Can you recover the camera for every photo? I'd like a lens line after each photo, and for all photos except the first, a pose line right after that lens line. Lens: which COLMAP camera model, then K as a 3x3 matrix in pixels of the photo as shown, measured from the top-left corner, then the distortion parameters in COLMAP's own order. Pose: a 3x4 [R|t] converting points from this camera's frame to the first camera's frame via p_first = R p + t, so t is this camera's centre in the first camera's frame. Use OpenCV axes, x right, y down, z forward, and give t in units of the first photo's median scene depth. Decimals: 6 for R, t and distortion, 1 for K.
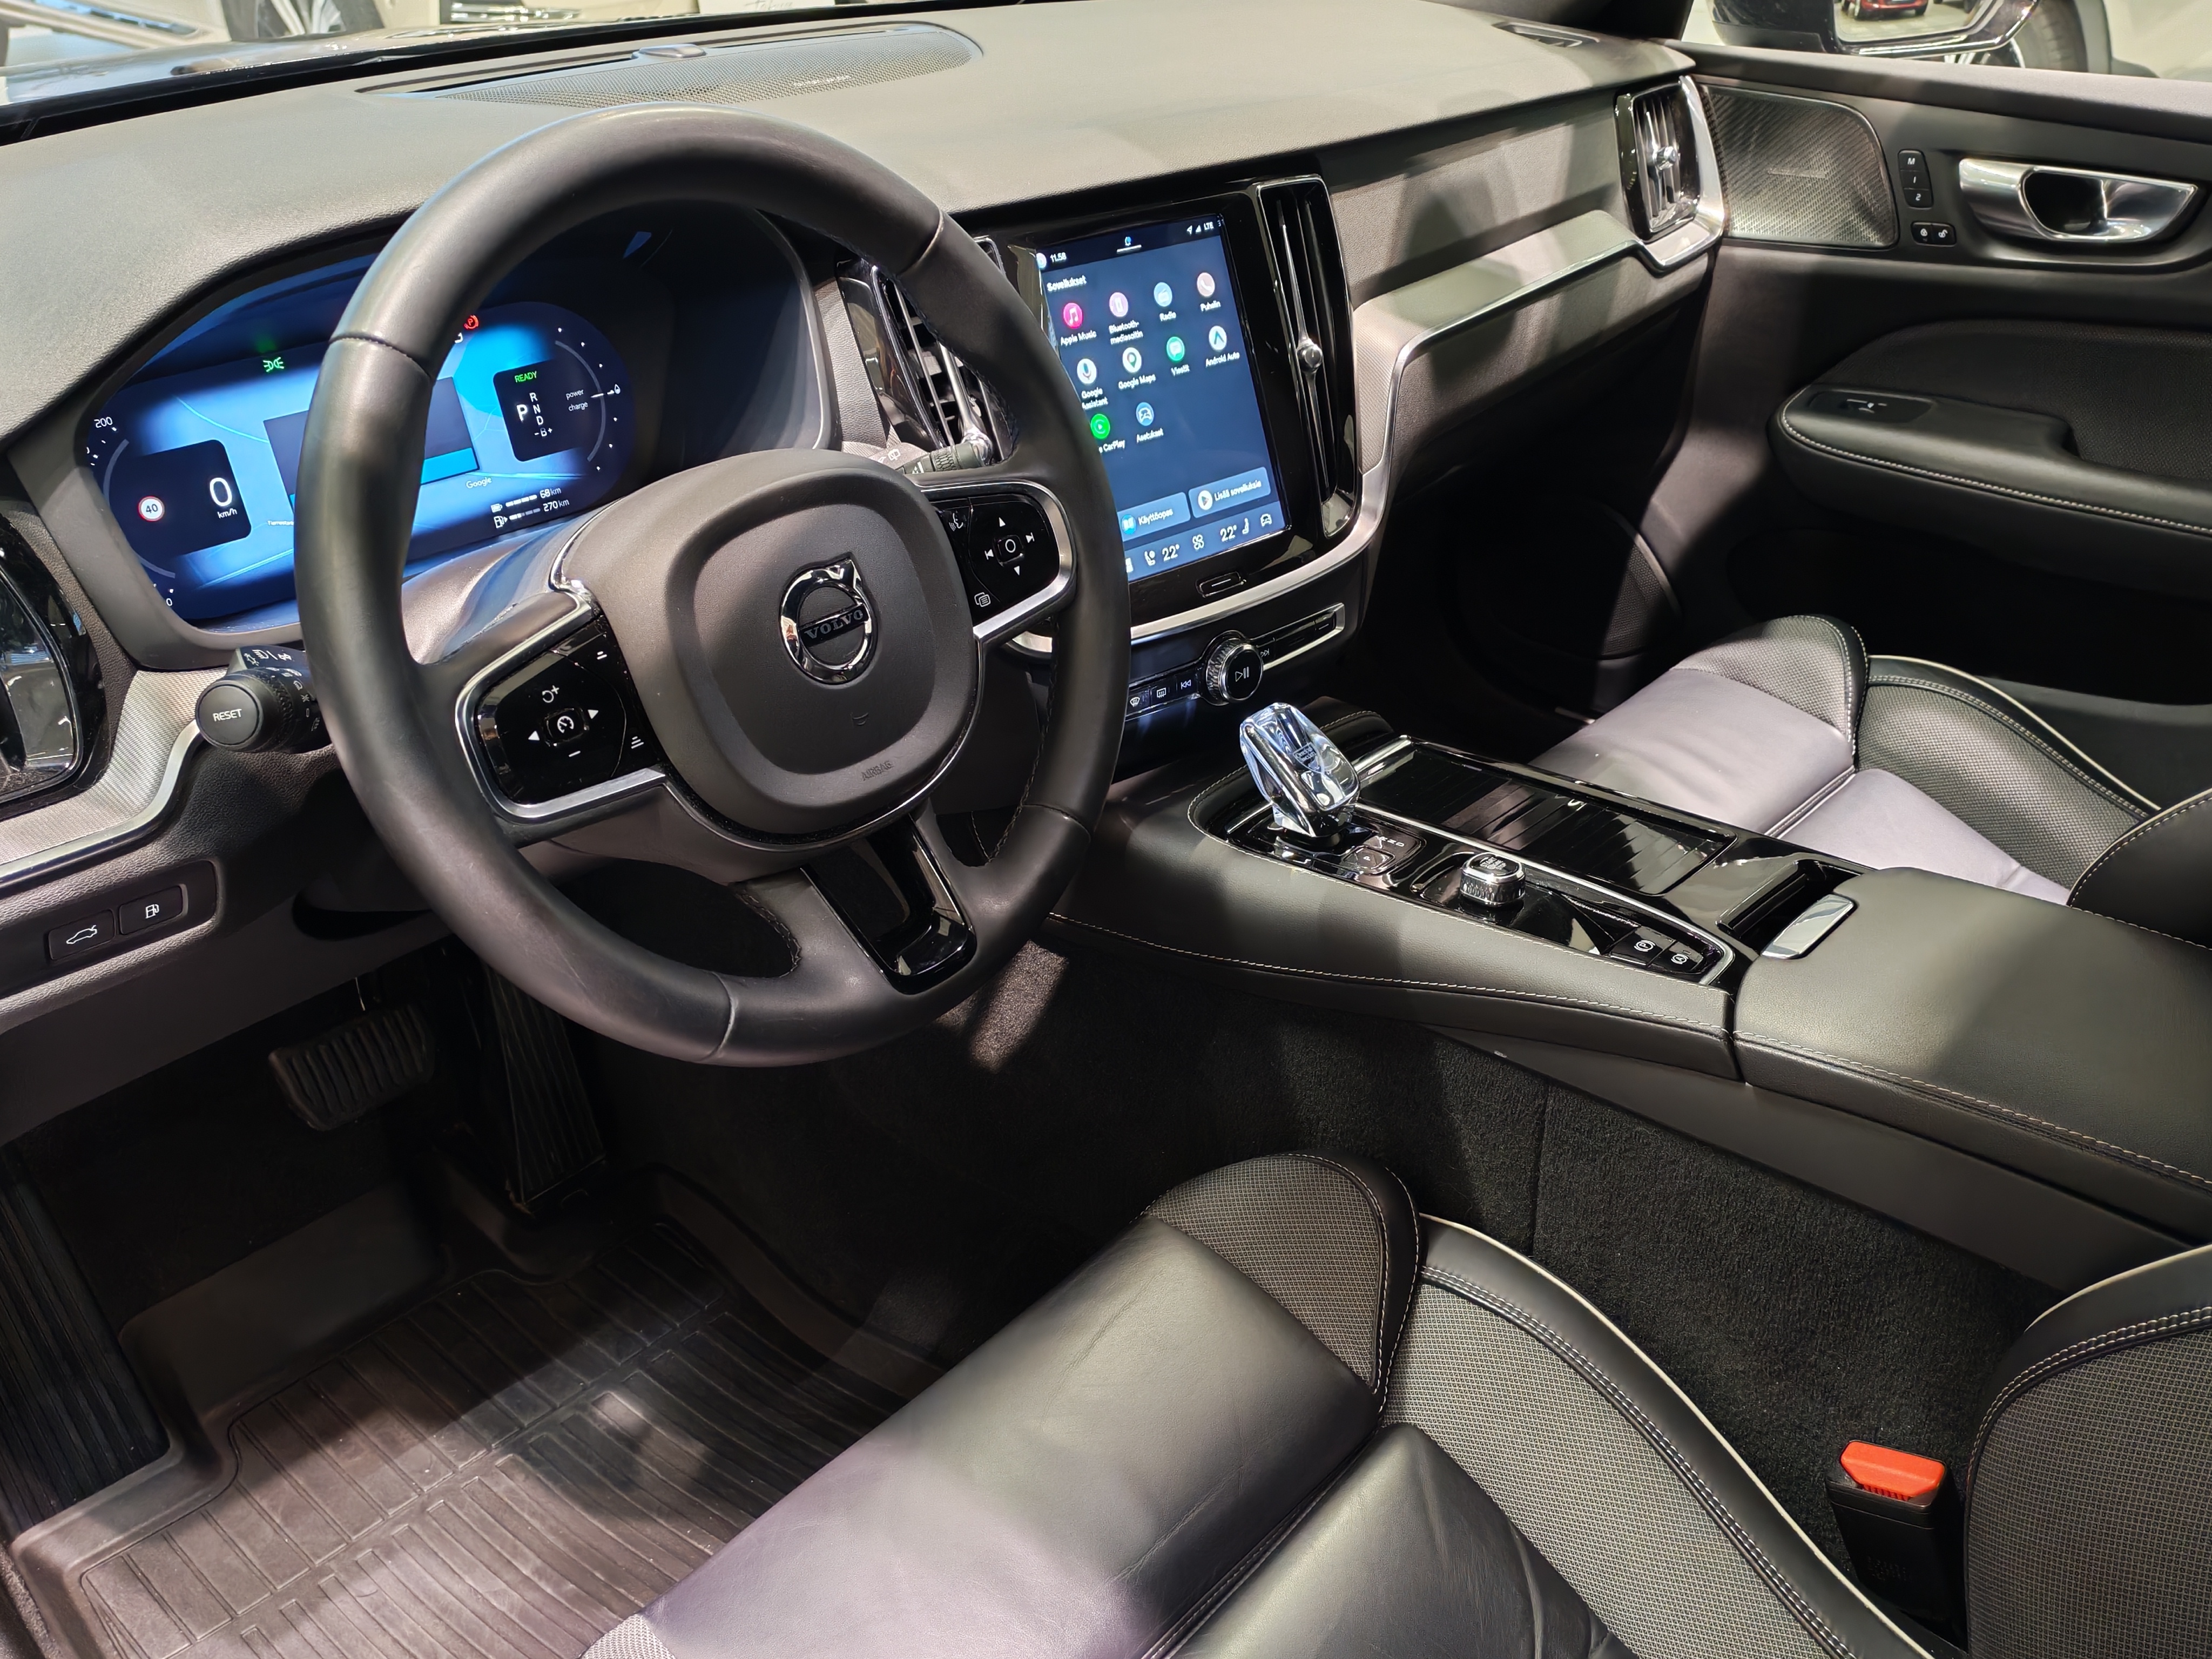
lens RADIAL K [[2005.0, 0, 1104.1], [0, 2005.0, 827.2], [0, 0, 1]] dist [0.062642, -0.060828]
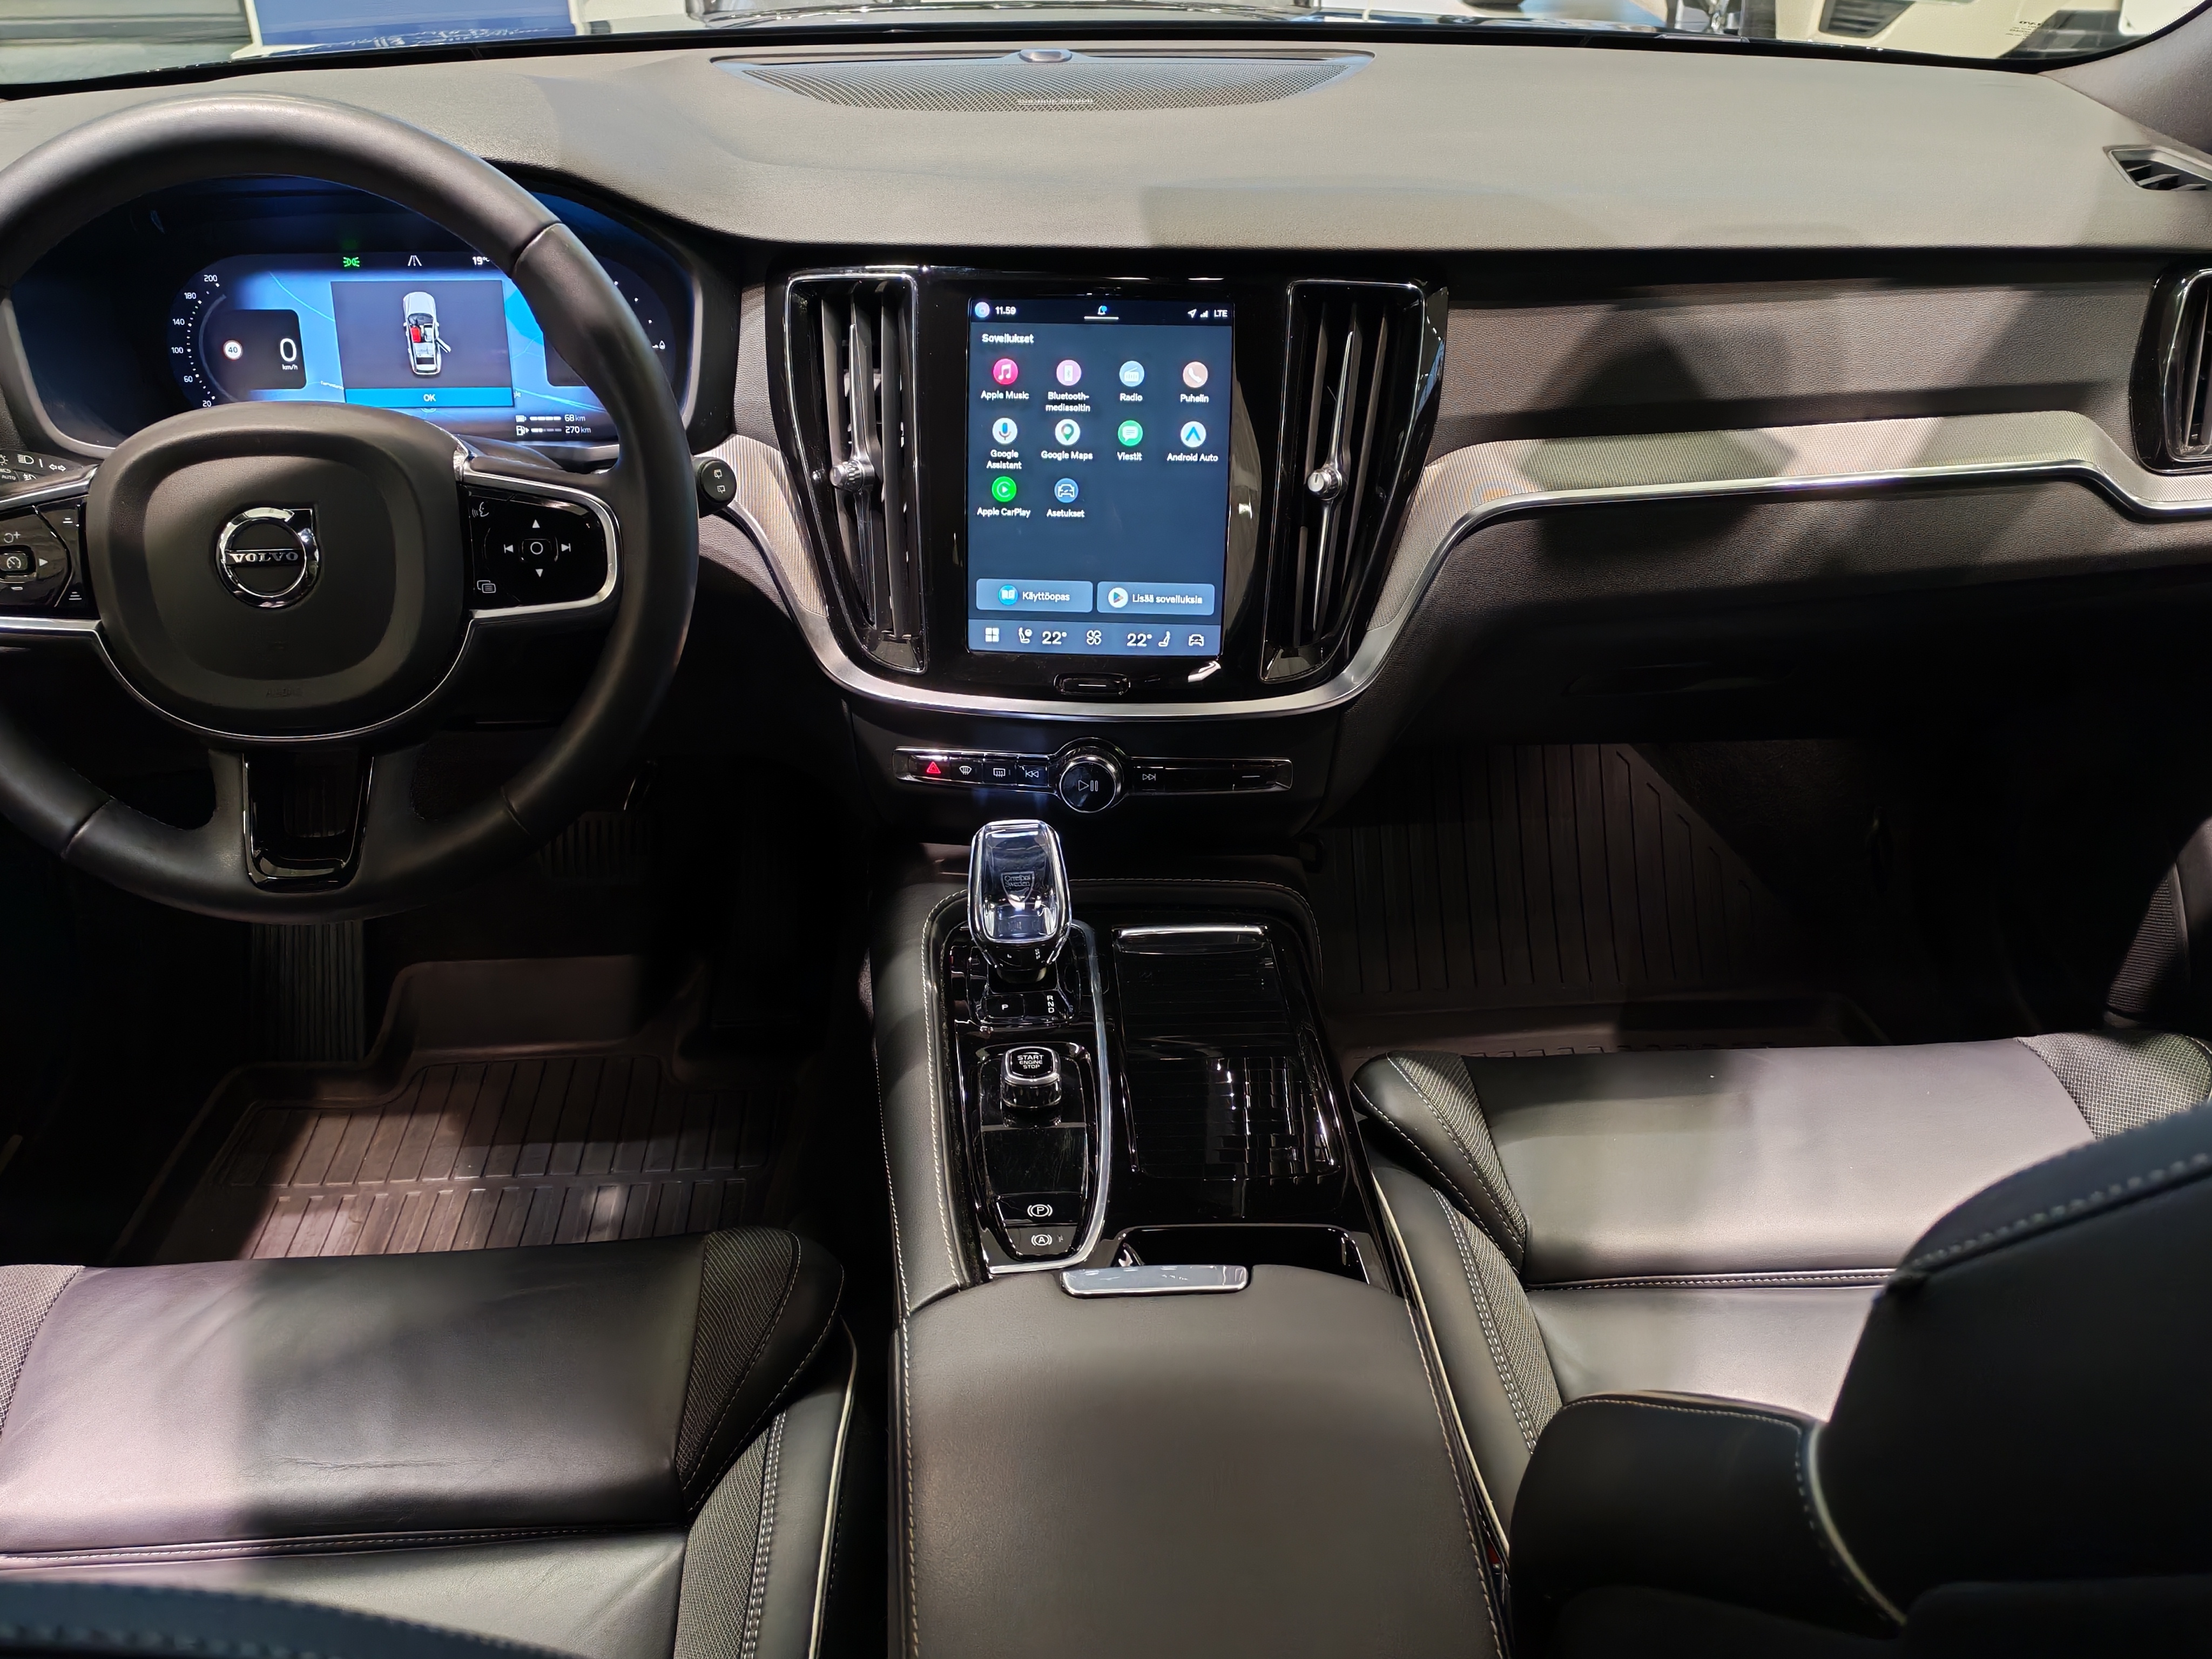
lens RADIAL K [[2005.0, 0, 1101.2], [0, 2005.0, 838.9], [0, 0, 1]] dist [0.062642, -0.060828]
pose [[0.697701, 0.358046, -0.620497, 0.679405], [-0.341112, 0.927693, 0.151753, -0.202593], [0.629964, 0.105781, 0.769386, 0.299072]]
